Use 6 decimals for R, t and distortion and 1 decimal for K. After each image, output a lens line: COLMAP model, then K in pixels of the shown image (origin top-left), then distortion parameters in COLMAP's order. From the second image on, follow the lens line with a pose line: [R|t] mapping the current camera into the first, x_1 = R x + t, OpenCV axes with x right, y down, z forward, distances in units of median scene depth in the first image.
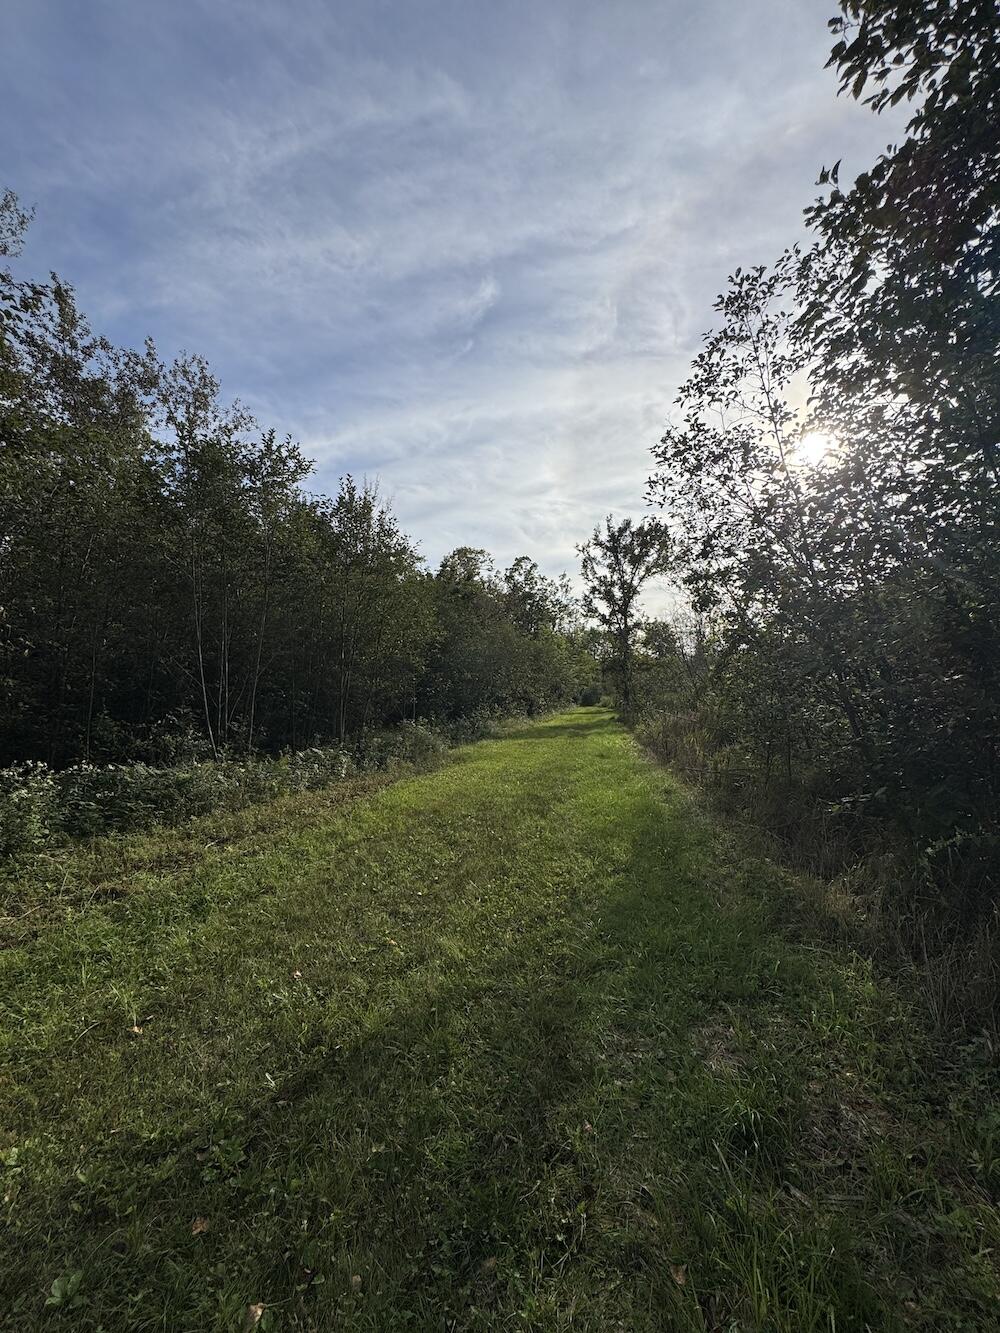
lens RADIAL K [[533.0, 0, 500.9], [0, 533.0, 666.6], [0, 0, 1]] dist [-0.003644, 0.000812]
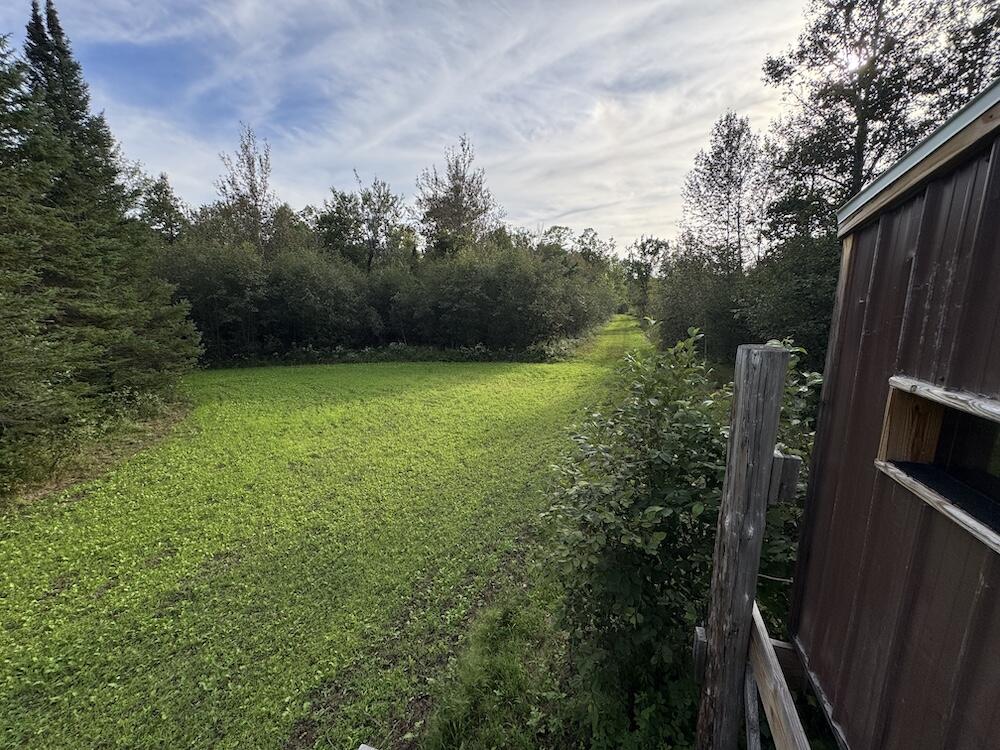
lens RADIAL K [[399.8, 0, 502.3], [0, 399.8, 375.2], [0, 0, 1]] dist [-0.003644, 0.000812]
pose [[0.994164, 0.021405, -0.105736, -0.331844], [0.004734, 0.970518, 0.240981, -0.209758], [0.107777, -0.240075, 0.964753, -1.441559]]
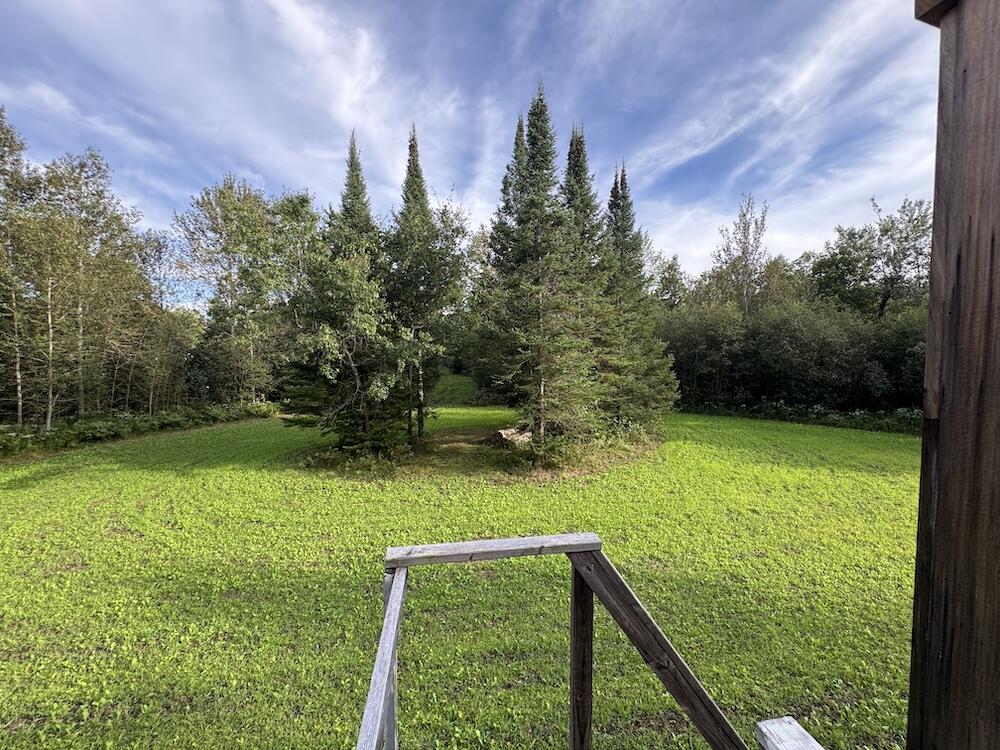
lens RADIAL K [[399.8, 0, 499.6], [0, 399.8, 376.1], [0, 0, 1]] dist [-0.003644, 0.000812]
pose [[0.365164, 0.048442, -0.929682, -0.288665], [0.062550, 0.995112, 0.076420, -0.214616], [0.928840, -0.086057, 0.360349, -1.460637]]
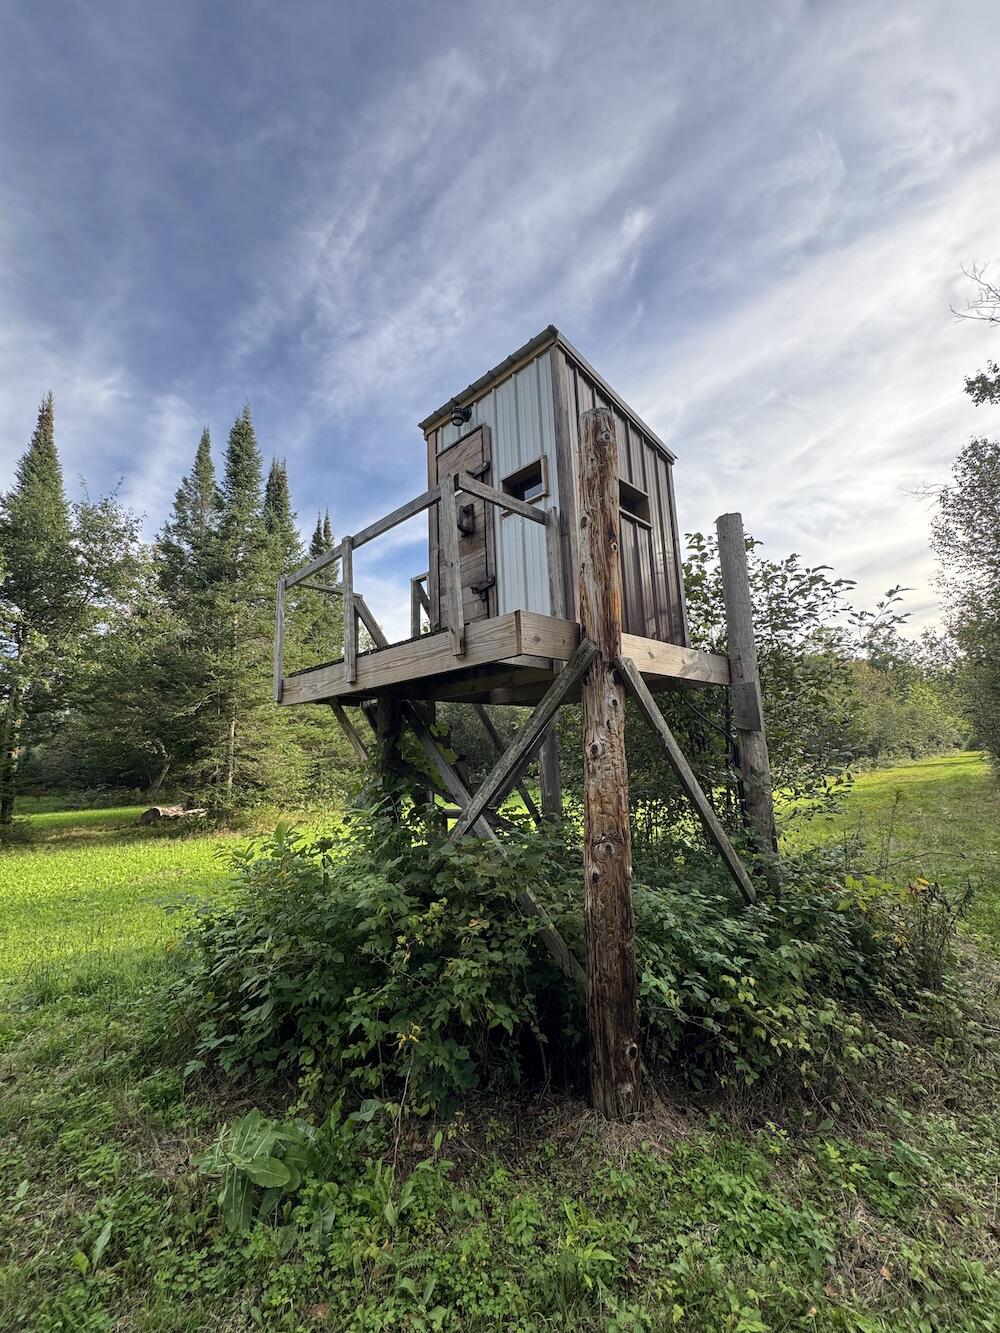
lens RADIAL K [[533.0, 0, 495.4], [0, 533.0, 665.2], [0, 0, 1]] dist [-0.003644, 0.000812]
pose [[0.839332, -0.118326, -0.530585, -0.201579], [0.066823, 0.991079, -0.115314, -0.138549], [0.539497, 0.061331, 0.839751, -1.556671]]
